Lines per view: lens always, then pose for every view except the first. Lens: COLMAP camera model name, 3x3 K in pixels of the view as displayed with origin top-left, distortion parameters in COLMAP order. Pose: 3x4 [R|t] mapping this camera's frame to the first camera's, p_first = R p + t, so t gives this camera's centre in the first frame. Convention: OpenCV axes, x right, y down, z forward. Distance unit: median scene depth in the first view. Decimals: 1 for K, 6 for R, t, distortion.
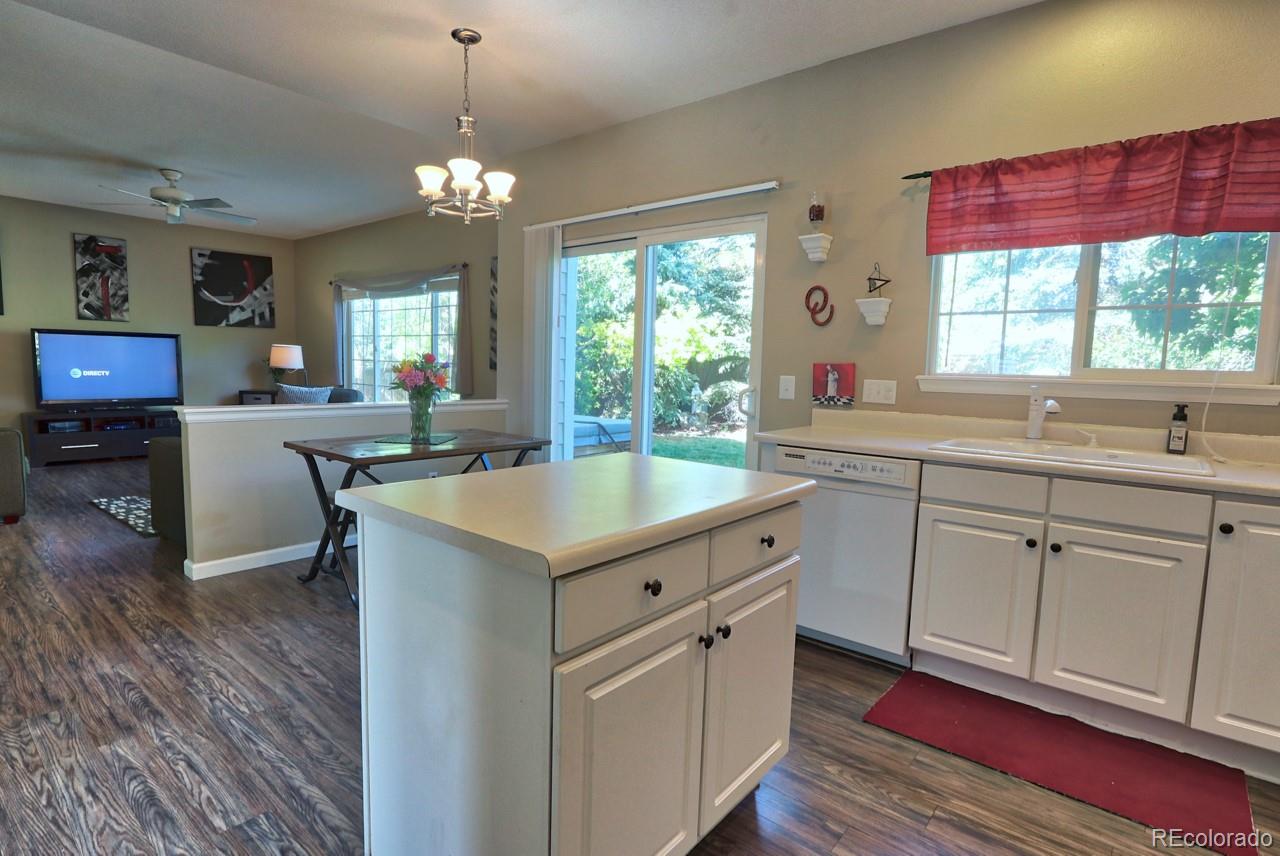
lens RADIAL K [[647.4, 0, 623.7], [0, 647.4, 432.3], [0, 0, 1]] dist [-0.015654, 0.001258]
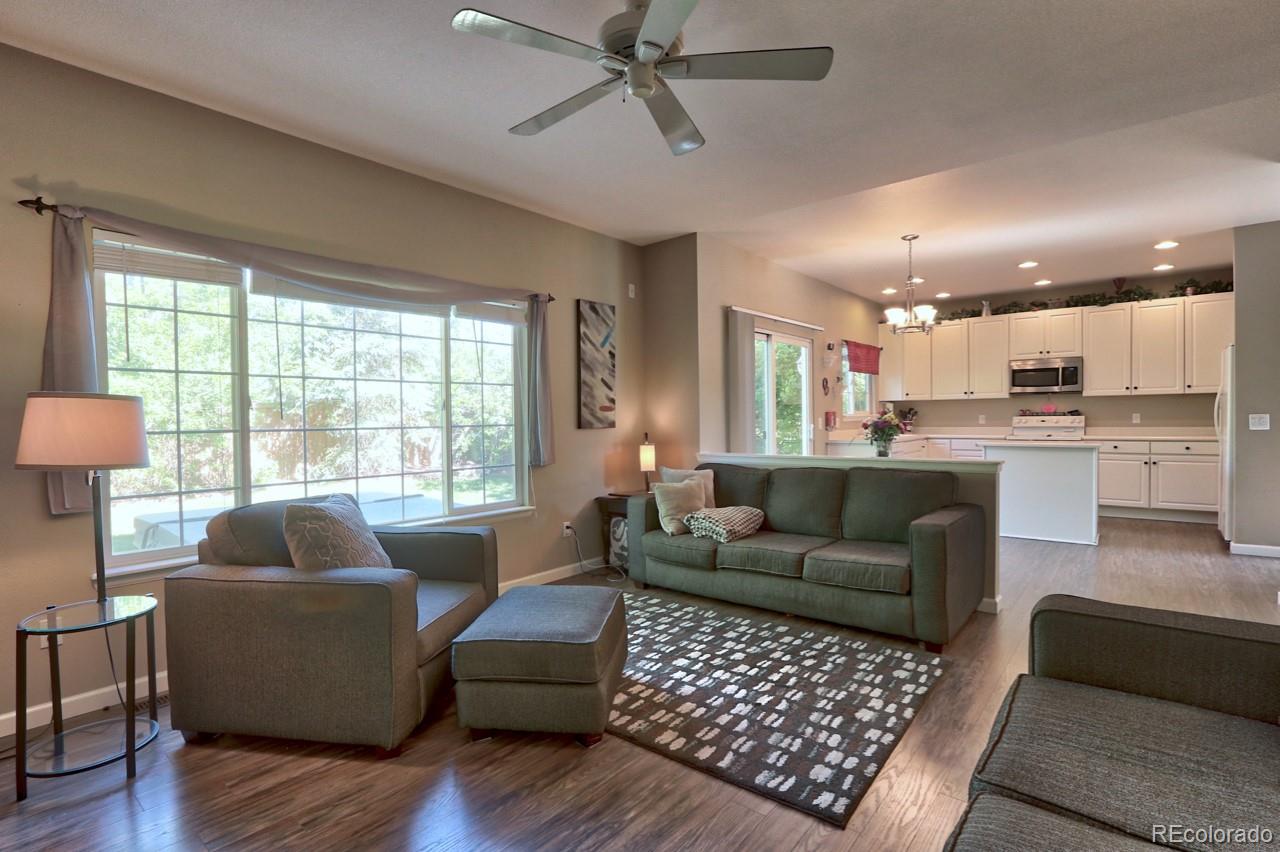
lens RADIAL K [[608.7, 0, 634.3], [0, 608.7, 429.8], [0, 0, 1]] dist [-0.016354, 0.000392]
pose [[-0.008357, -0.048441, 0.998791, -1.674061], [0.119093, 0.991669, 0.049092, -0.212989], [-0.992848, 0.119359, -0.002519, 1.563105]]
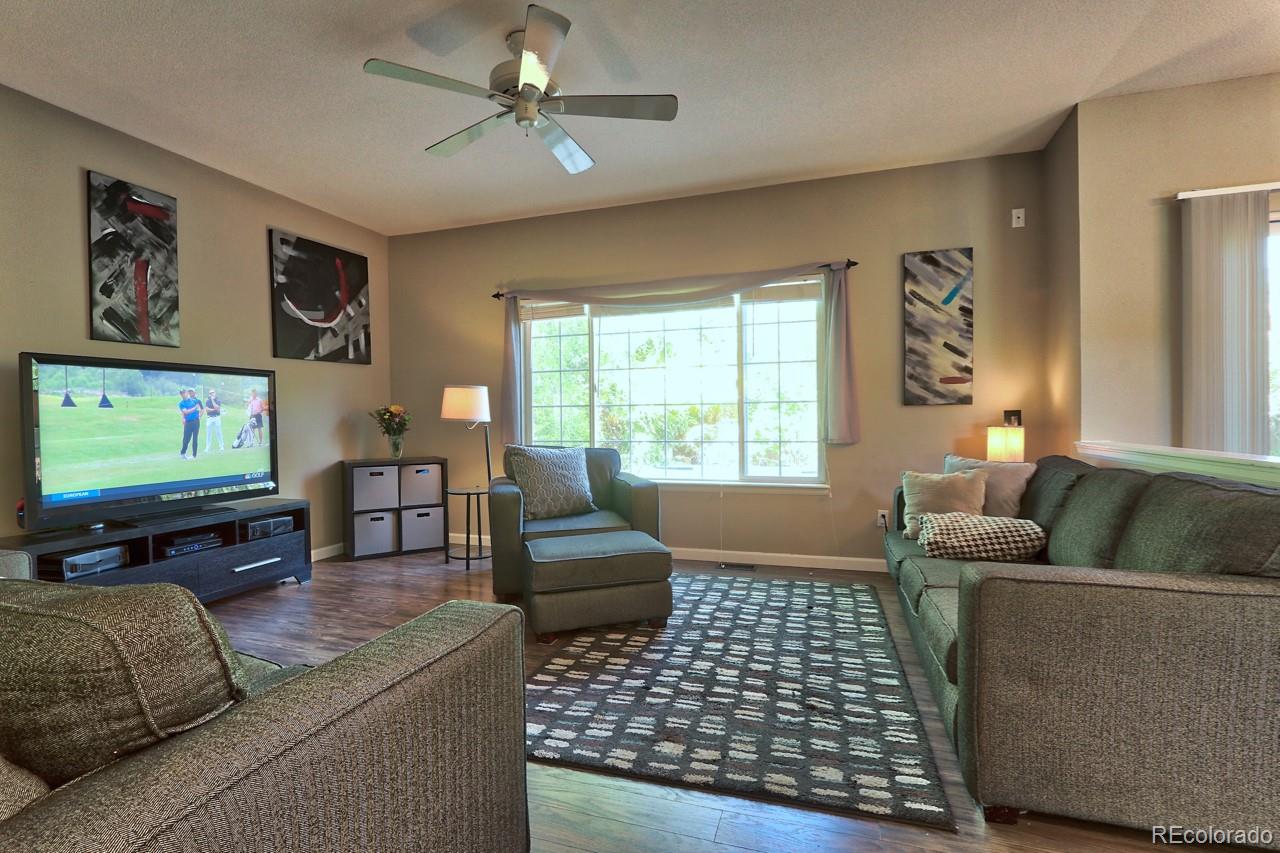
lens RADIAL K [[594.5, 0, 630.3], [0, 594.5, 429.4], [0, 0, 1]] dist [-0.022813, 0.003910]
pose [[0.928806, -0.047542, 0.367504, -1.230336], [0.077660, 0.994686, -0.067598, -0.084148], [-0.362337, 0.091326, 0.927562, 0.840831]]
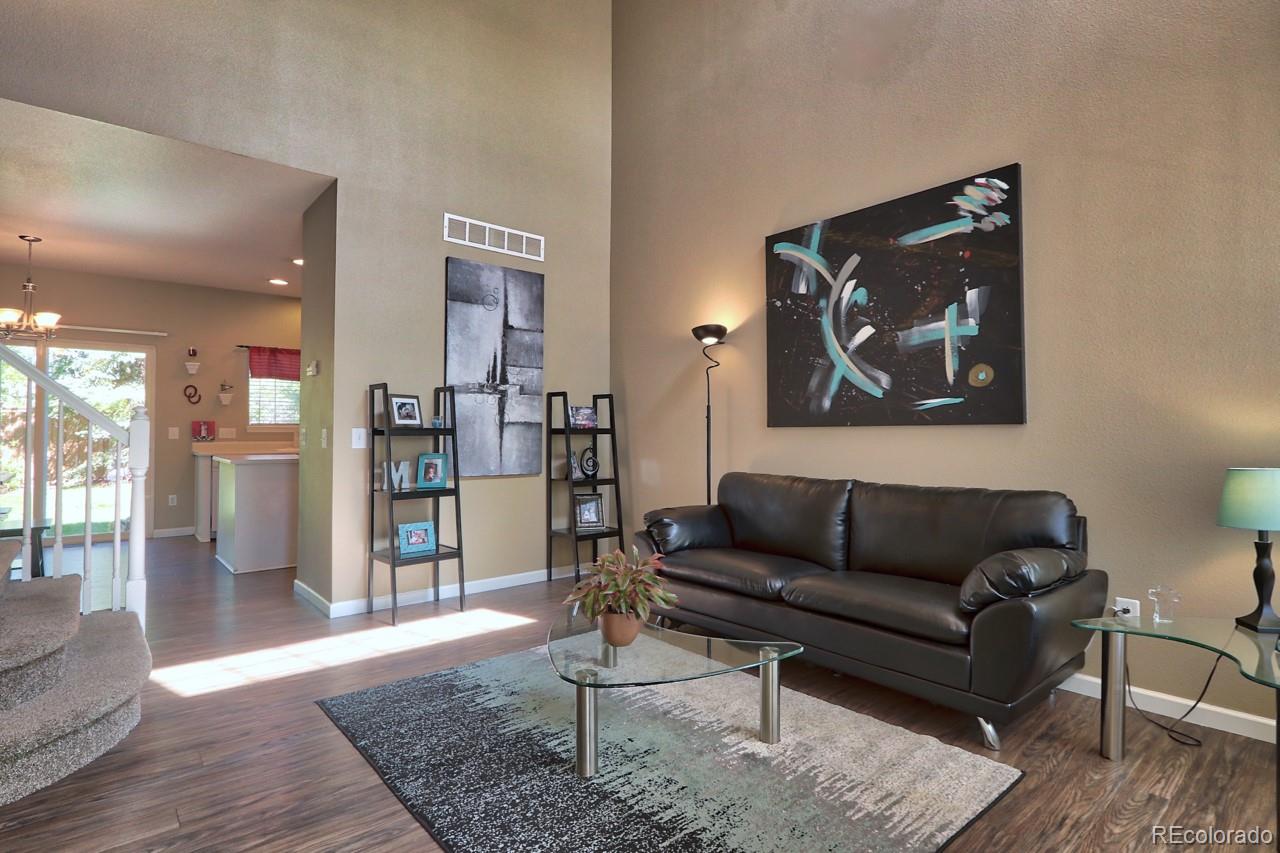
lens RADIAL K [[648.1, 0, 667.4], [0, 648.1, 421.3], [0, 0, 1]] dist [-0.018035, 0.002578]
pose [[0.133336, -0.010147, 0.991019, -1.477083], [0.102286, 0.994749, -0.003577, 0.054640], [-0.985778, 0.101845, 0.133674, -0.760345]]
